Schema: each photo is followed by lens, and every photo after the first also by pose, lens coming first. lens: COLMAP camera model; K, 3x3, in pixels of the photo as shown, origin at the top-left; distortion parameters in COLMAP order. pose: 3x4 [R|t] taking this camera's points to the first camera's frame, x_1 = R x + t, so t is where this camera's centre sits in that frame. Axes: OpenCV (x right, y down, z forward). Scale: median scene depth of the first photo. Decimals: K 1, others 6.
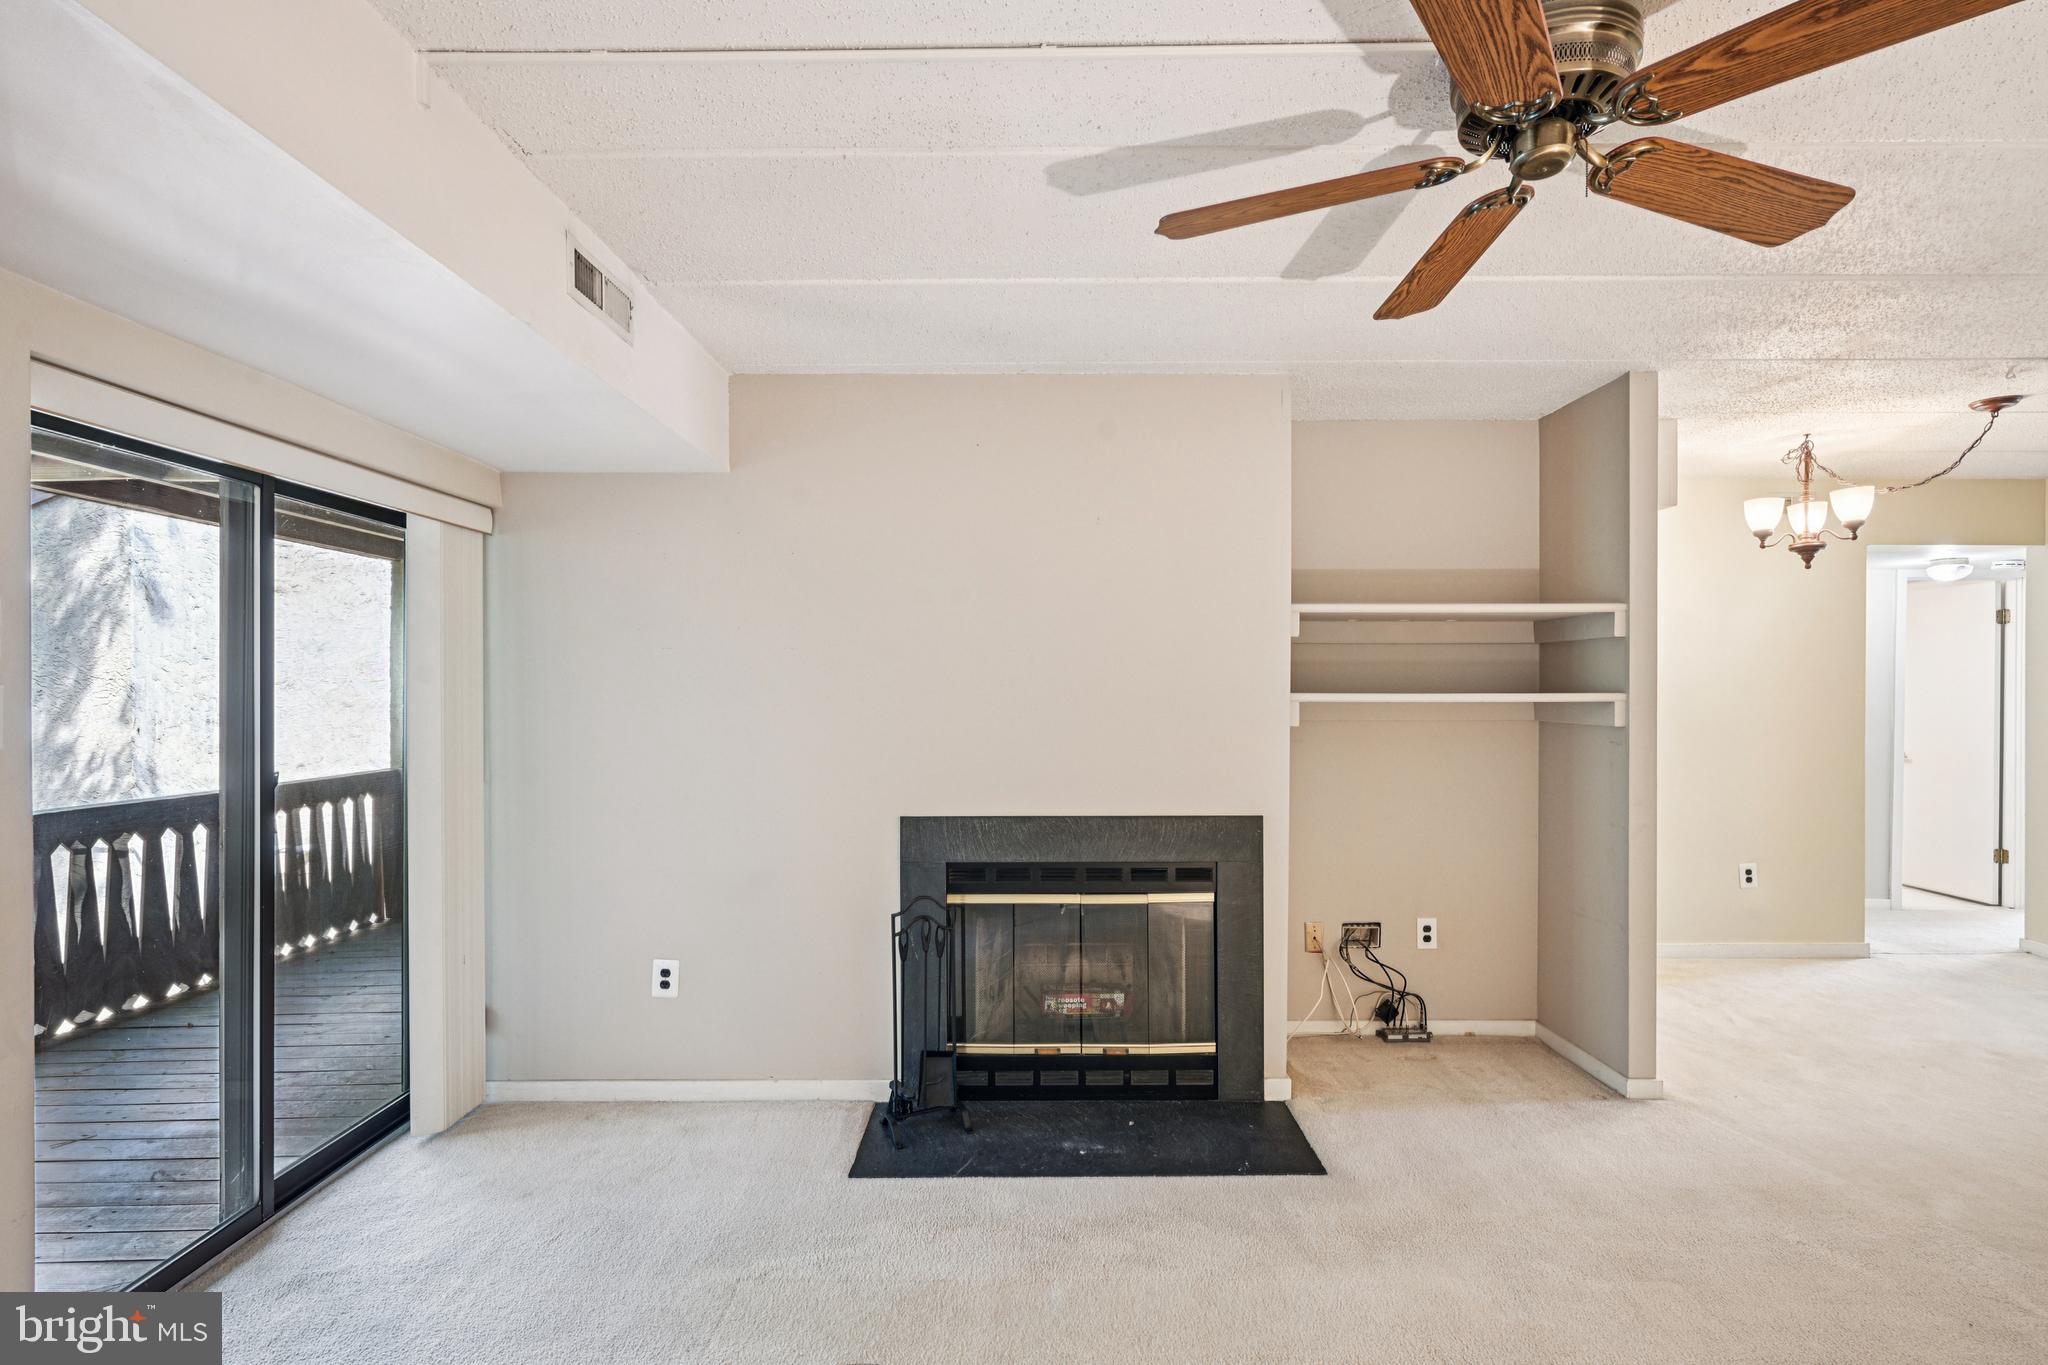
lens RADIAL K [[940.0, 0, 1041.6], [0, 940.0, 694.6], [0, 0, 1]] dist [-0.003823, 0.001581]
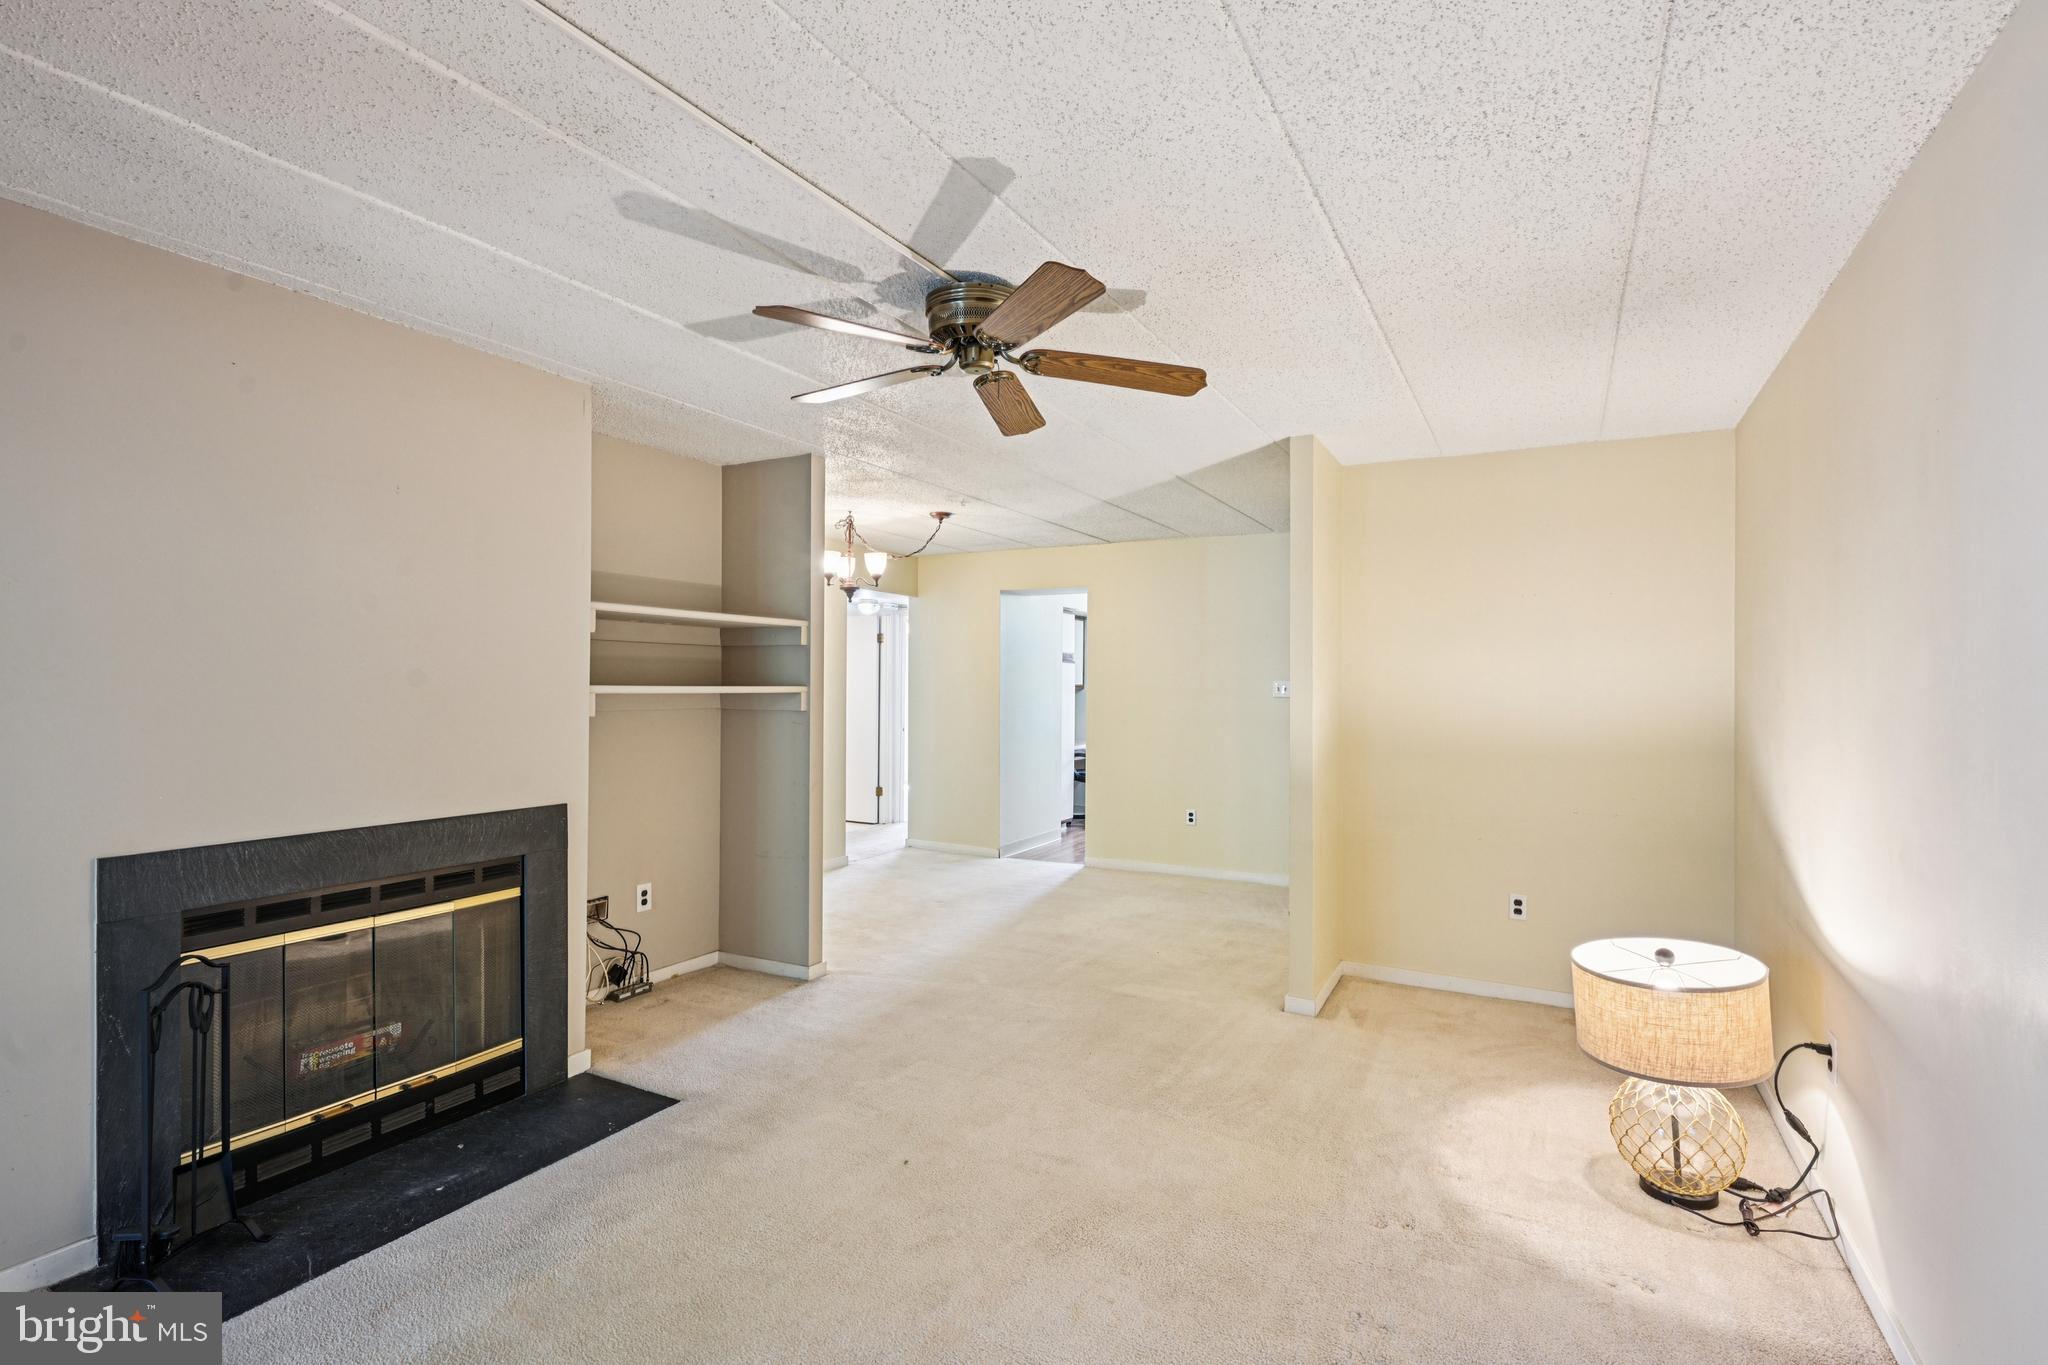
lens RADIAL K [[940.0, 0, 1015.9], [0, 940.0, 684.3], [0, 0, 1]] dist [-0.003823, 0.001581]
pose [[0.490896, 0.004559, 0.871206, -0.414190], [-0.000718, 0.999988, -0.004828, 0.001908], [-0.871218, 0.001744, 0.490893, 0.057393]]
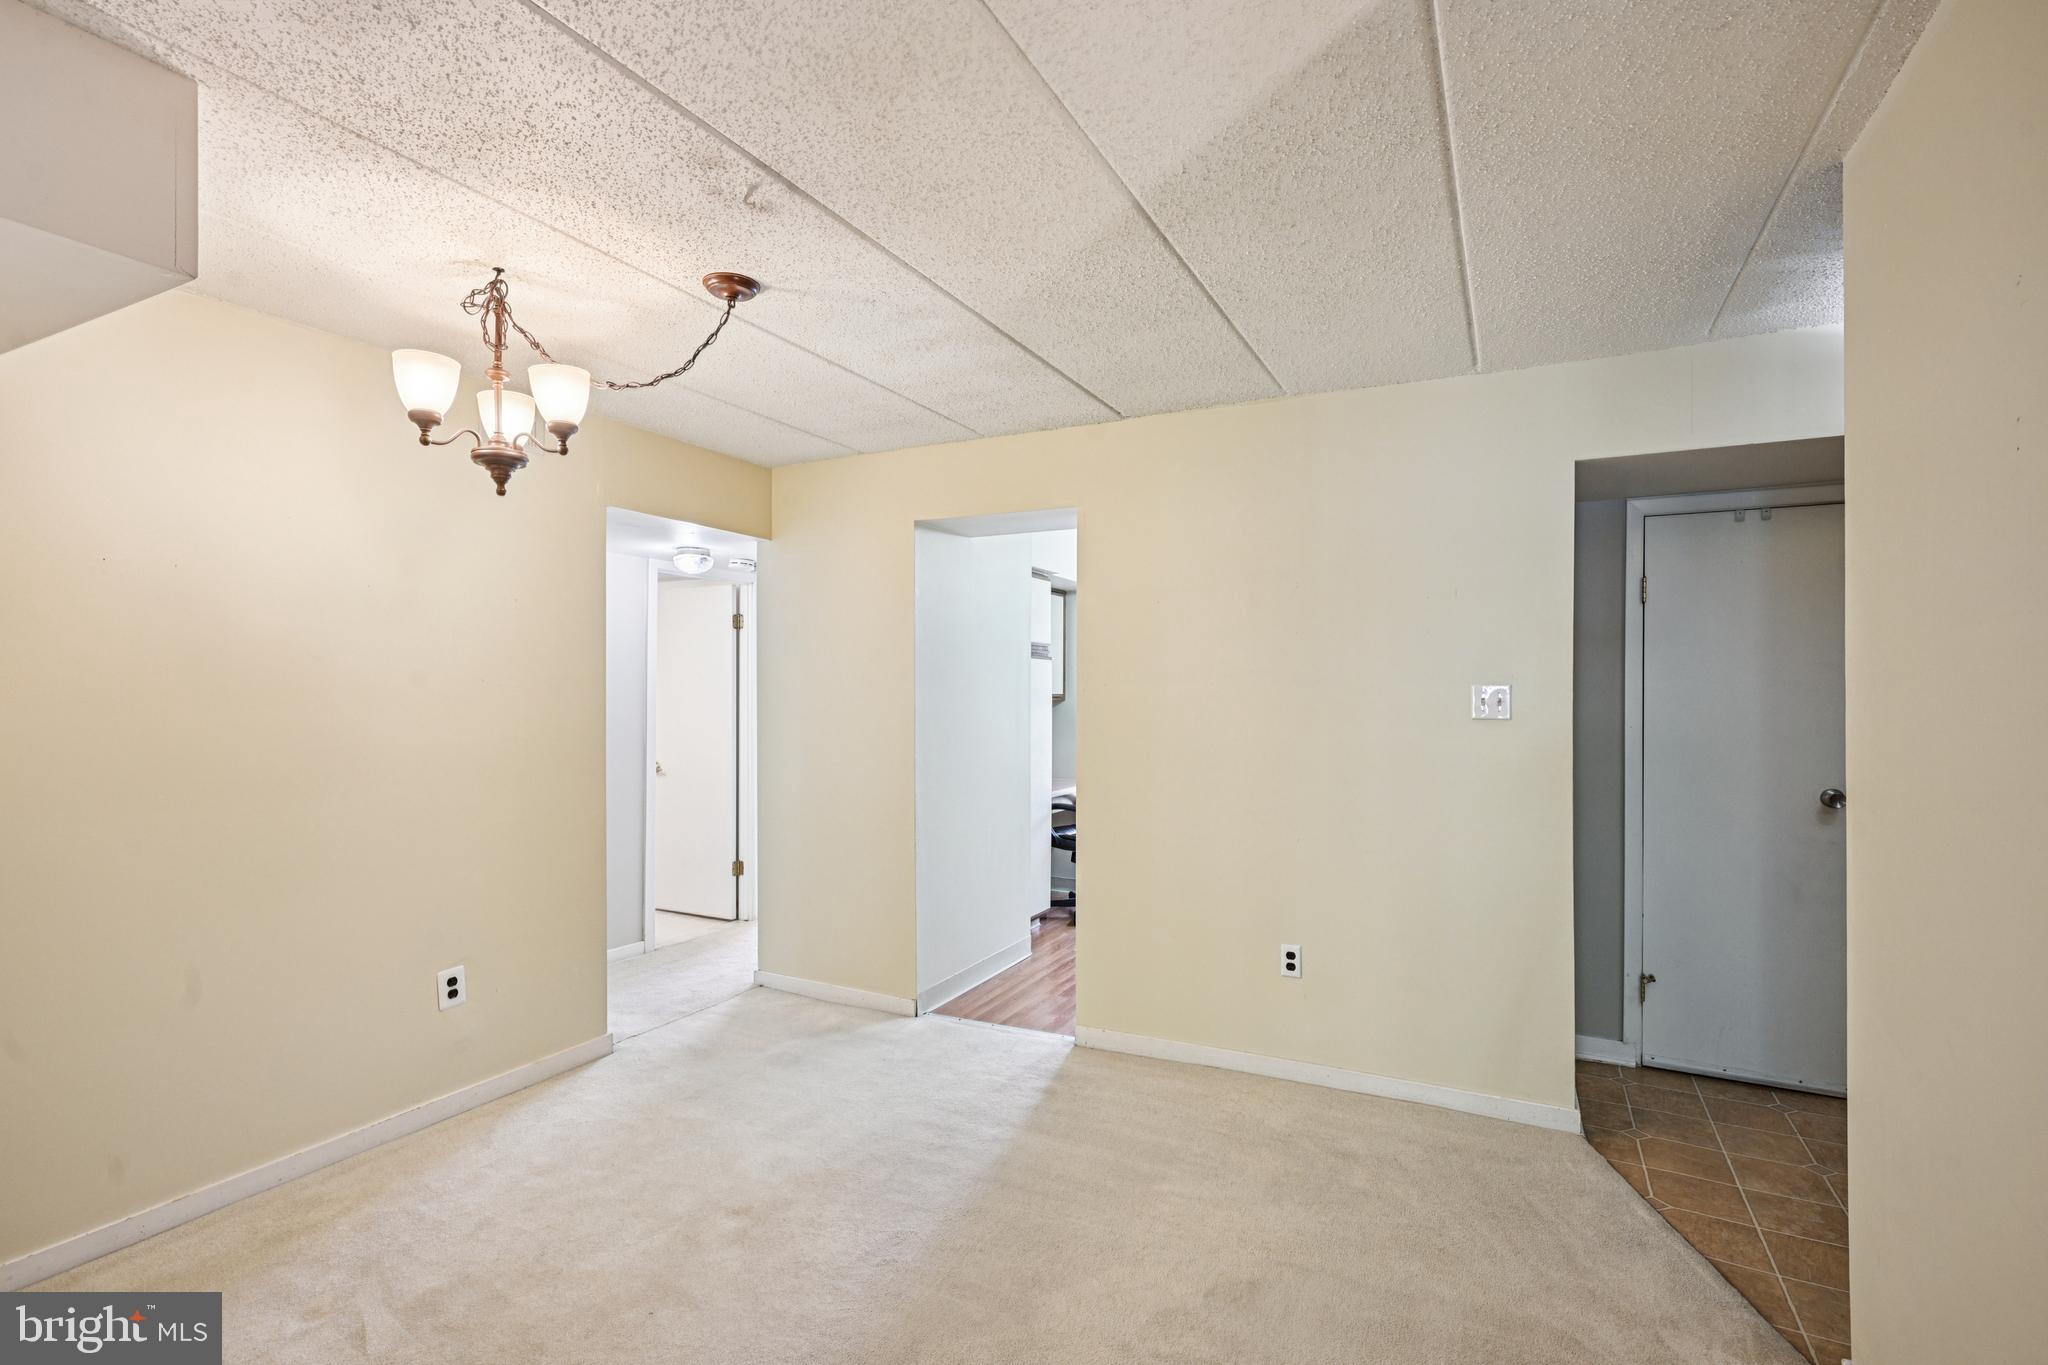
lens RADIAL K [[940.0, 0, 1034.7], [0, 940.0, 696.6], [0, 0, 1]] dist [-0.003823, 0.001581]
pose [[0.448539, -0.001535, 0.893762, 0.526175], [0.007063, 0.999973, -0.001827, -0.002839], [-0.893735, 0.007132, 0.448538, 0.519438]]
